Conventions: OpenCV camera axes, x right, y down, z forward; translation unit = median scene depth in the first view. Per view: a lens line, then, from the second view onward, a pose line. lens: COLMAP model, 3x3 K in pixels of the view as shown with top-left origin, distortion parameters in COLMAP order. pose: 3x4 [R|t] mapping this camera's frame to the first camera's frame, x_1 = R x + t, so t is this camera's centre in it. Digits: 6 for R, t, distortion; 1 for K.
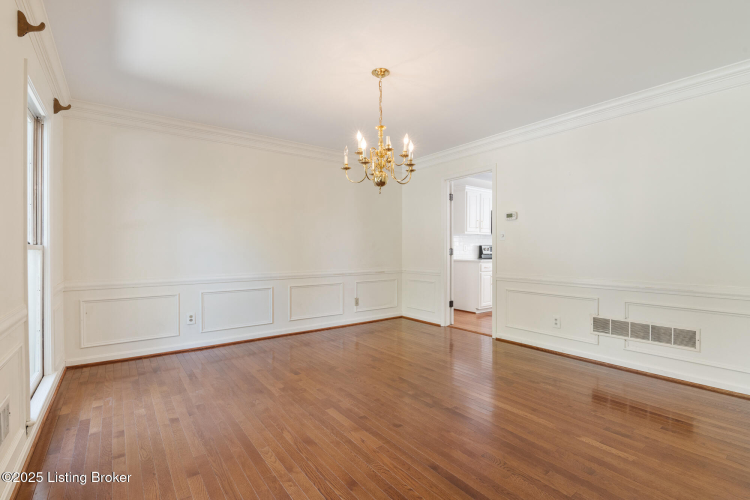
lens RADIAL K [[346.1, 0, 366.8], [0, 346.1, 251.3], [0, 0, 1]] dist [0.002871, 0.000125]
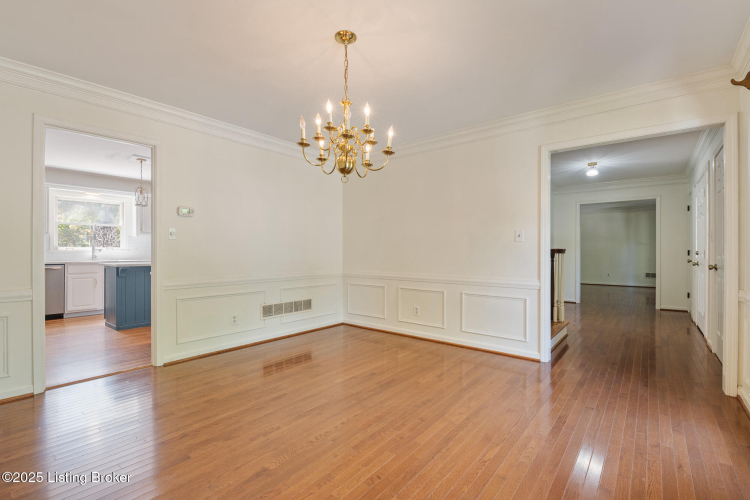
lens RADIAL K [[340.8, 0, 375.0], [0, 340.8, 250.0], [0, 0, 1]] dist [-0.003801, -0.000617]
pose [[-0.259458, 0.005390, 0.965739, -0.717595], [0.004124, 0.999981, -0.004473, -0.002276], [-0.965746, 0.002822, -0.259476, 1.075816]]
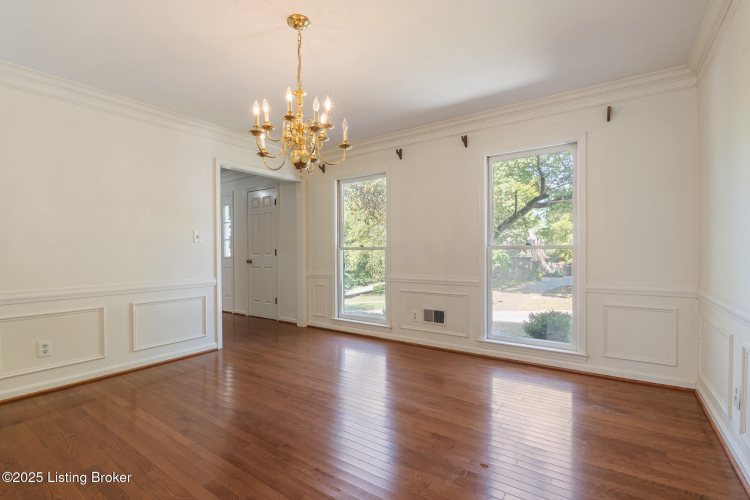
lens RADIAL K [[346.1, 0, 366.8], [0, 346.1, 251.3], [0, 0, 1]] dist [0.002871, 0.000125]
pose [[-0.946318, 0.008847, -0.323115, 0.143019], [0.007540, 0.999958, 0.005295, -0.004419], [0.323148, 0.002574, -0.946345, 1.676239]]
